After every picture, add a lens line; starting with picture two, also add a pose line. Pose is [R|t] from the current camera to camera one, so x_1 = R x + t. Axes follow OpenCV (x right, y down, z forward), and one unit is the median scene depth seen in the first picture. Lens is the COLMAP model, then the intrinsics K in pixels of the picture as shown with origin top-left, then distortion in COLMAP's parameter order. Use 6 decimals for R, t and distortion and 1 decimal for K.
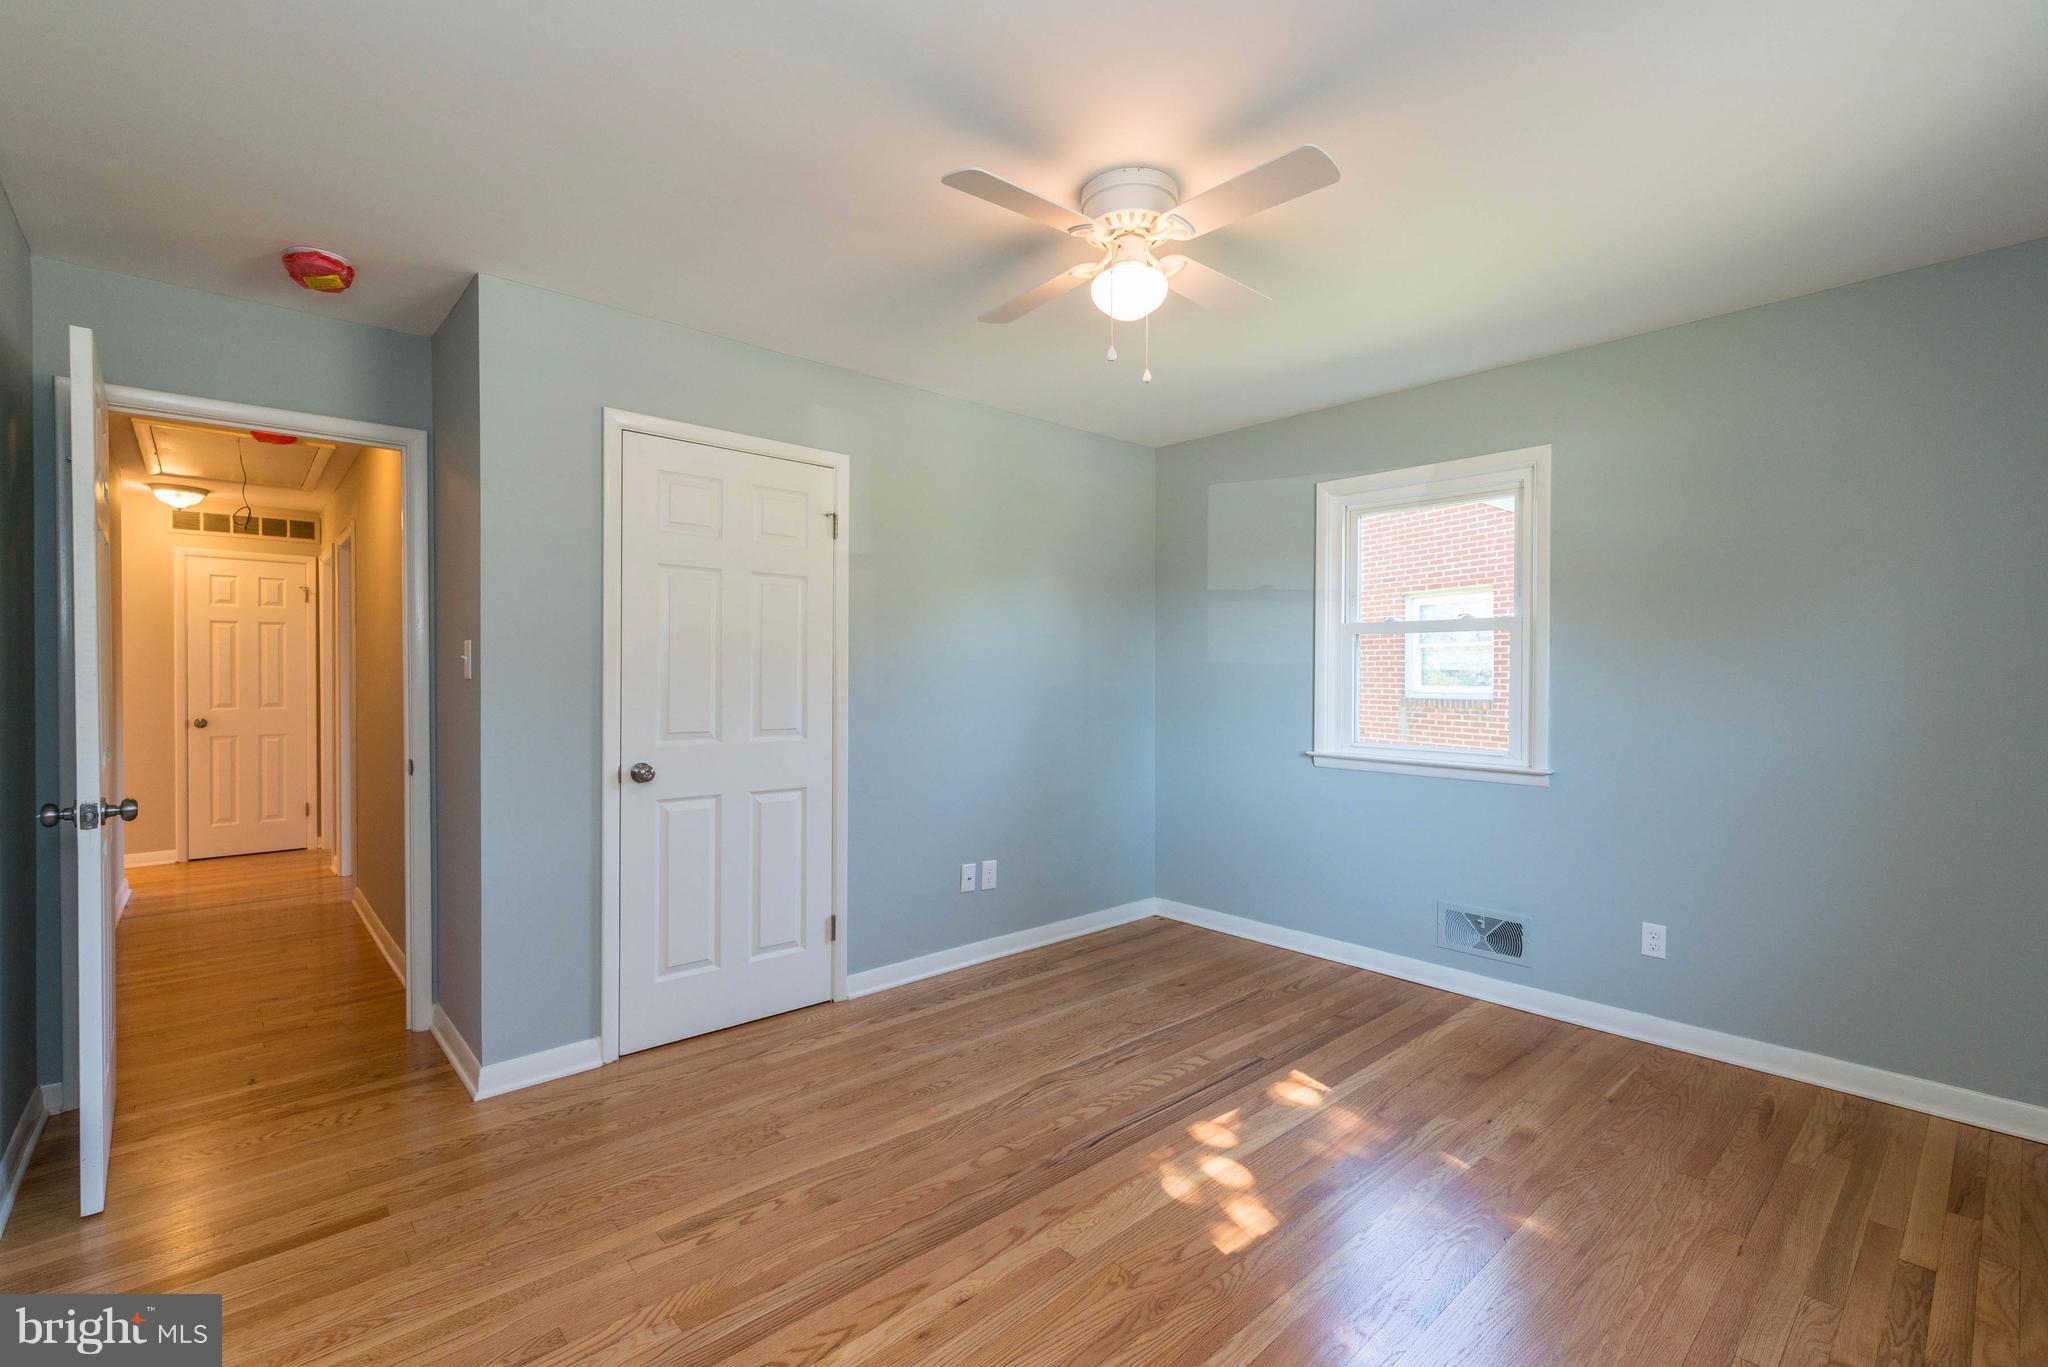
lens RADIAL K [[907.1, 0, 1023.6], [0, 907.1, 675.3], [0, 0, 1]] dist [-0.000431, -0.000097]
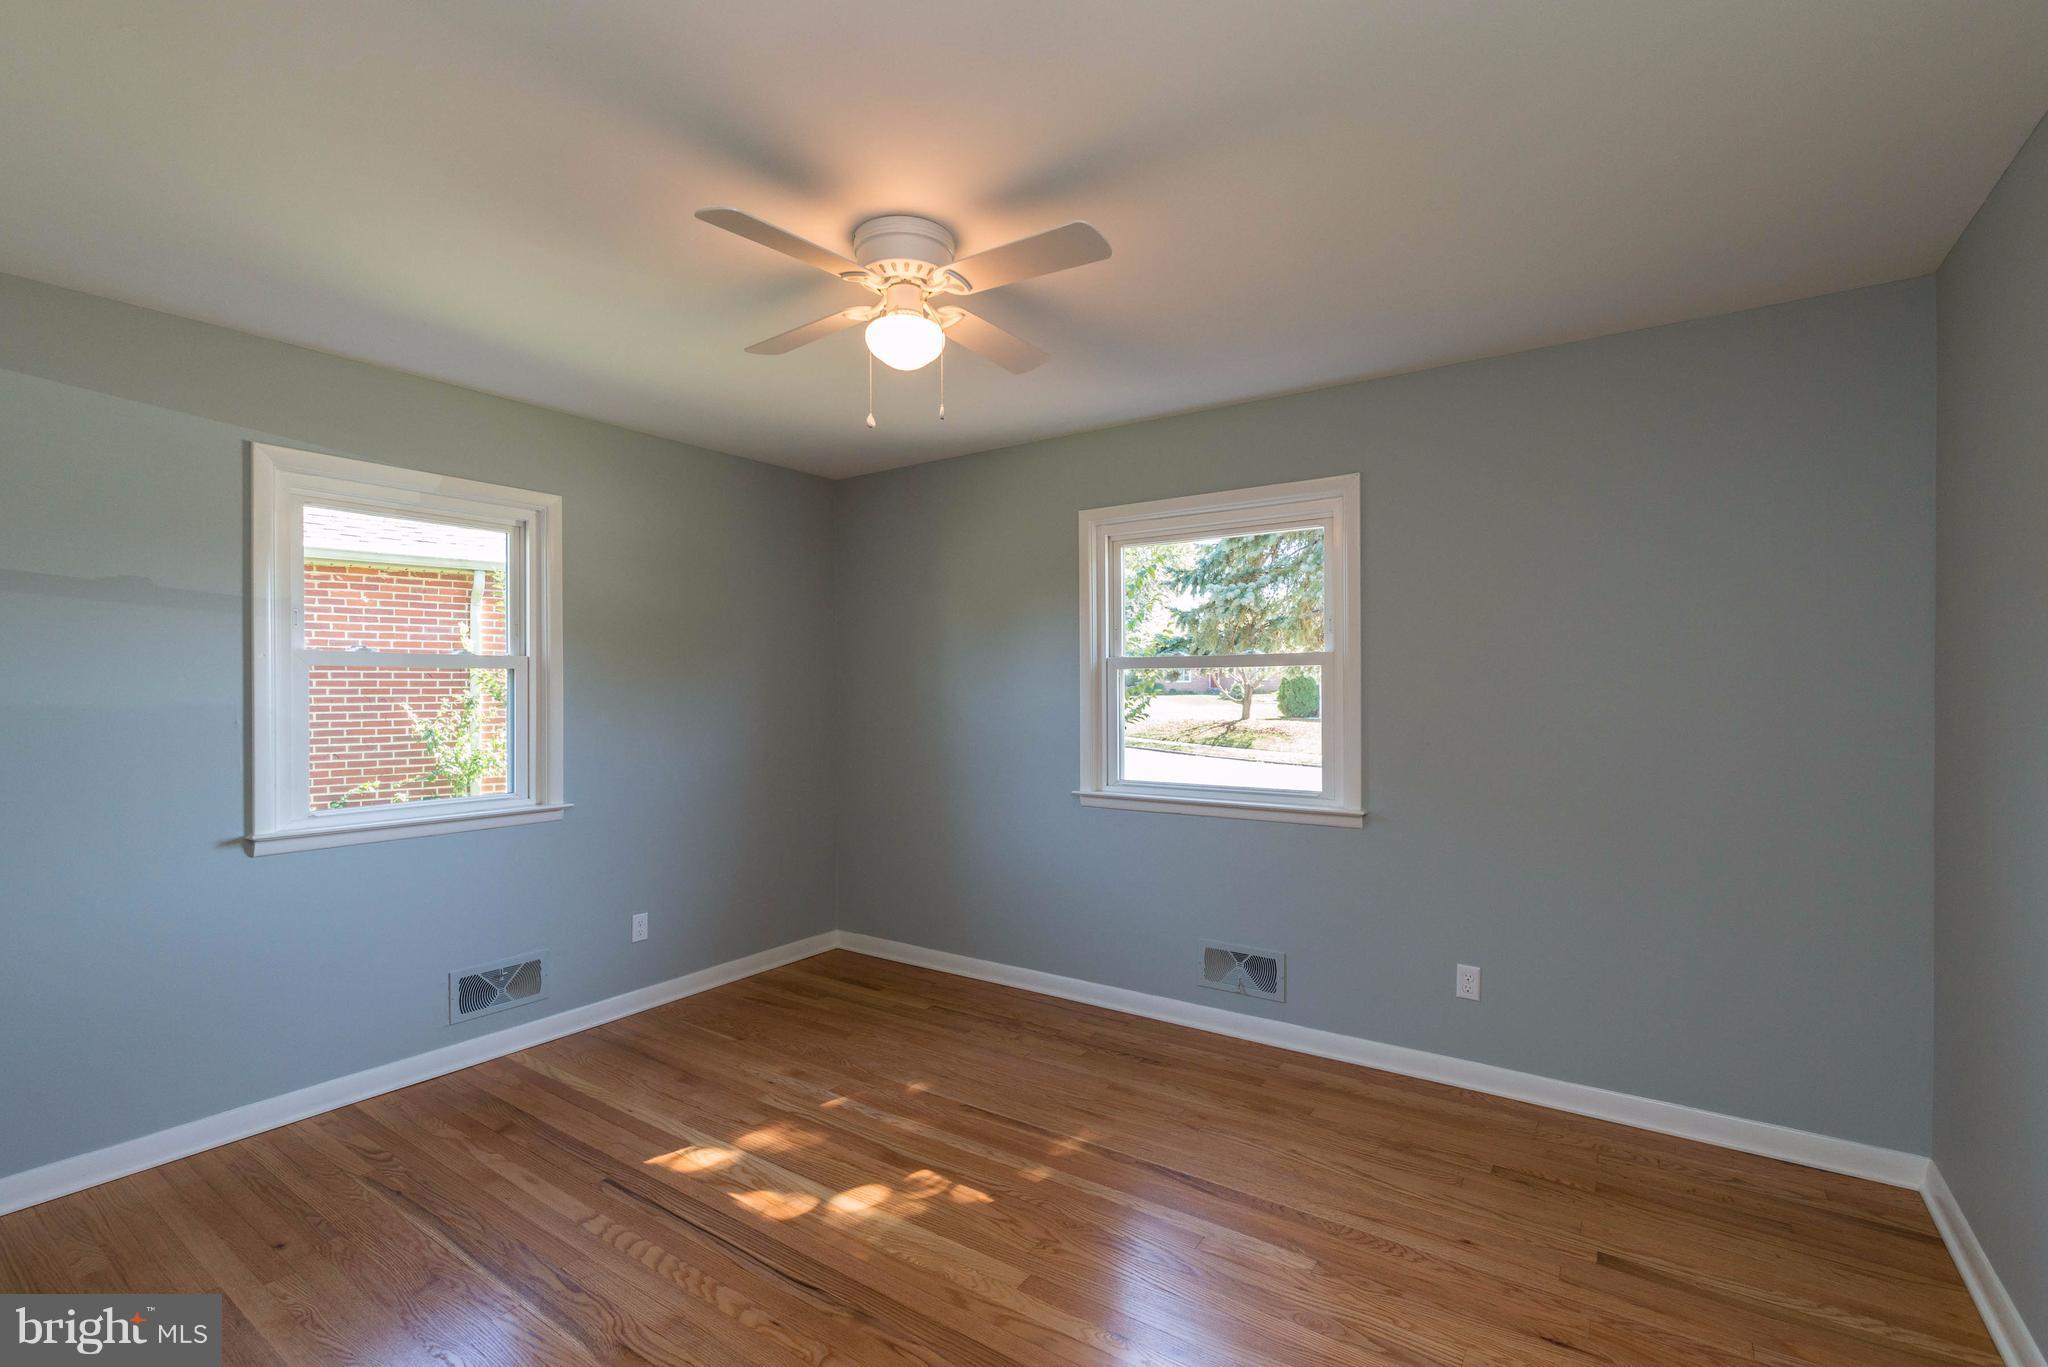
lens RADIAL K [[911.0, 0, 996.9], [0, 911.0, 690.1], [0, 0, 1]] dist [-0.001191, 0.000033]
pose [[-0.208981, -0.004349, 0.977910, -0.612729], [0.008473, 0.999945, 0.006257, -0.032558], [-0.977883, 0.009594, -0.208933, 0.786470]]
